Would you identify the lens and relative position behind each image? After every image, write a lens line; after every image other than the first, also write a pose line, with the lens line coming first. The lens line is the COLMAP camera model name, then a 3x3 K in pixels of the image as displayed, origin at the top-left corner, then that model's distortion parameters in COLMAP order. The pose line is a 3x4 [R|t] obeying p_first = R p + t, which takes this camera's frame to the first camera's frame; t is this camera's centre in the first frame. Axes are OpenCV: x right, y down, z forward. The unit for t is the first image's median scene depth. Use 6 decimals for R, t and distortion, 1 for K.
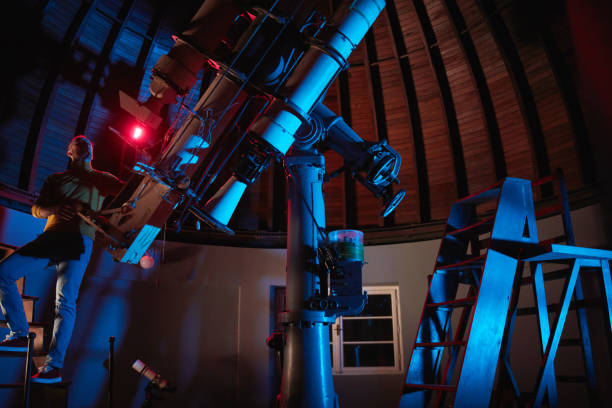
lens RADIAL K [[504.1, 0, 306.0], [0, 504.1, 204.0], [0, 0, 1]] dist [-0.010126, -0.013729]
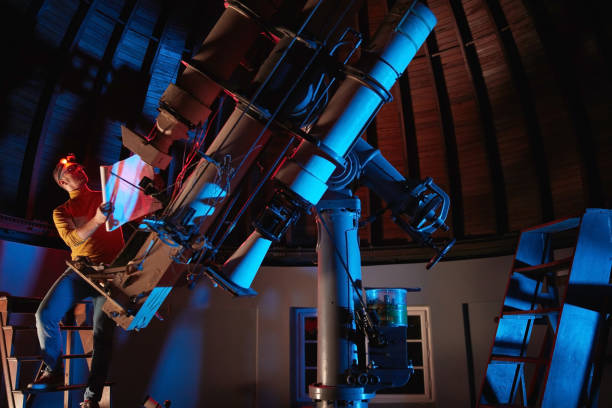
lens RADIAL K [[508.9, 0, 306.0], [0, 508.9, 204.0], [0, 0, 1]] dist [-0.011209, -0.010065]
pose [[0.999777, -0.004947, -0.020511, -0.038737], [0.005866, 0.998970, 0.045000, -0.127481], [0.020268, -0.045111, 0.998776, 0.133828]]
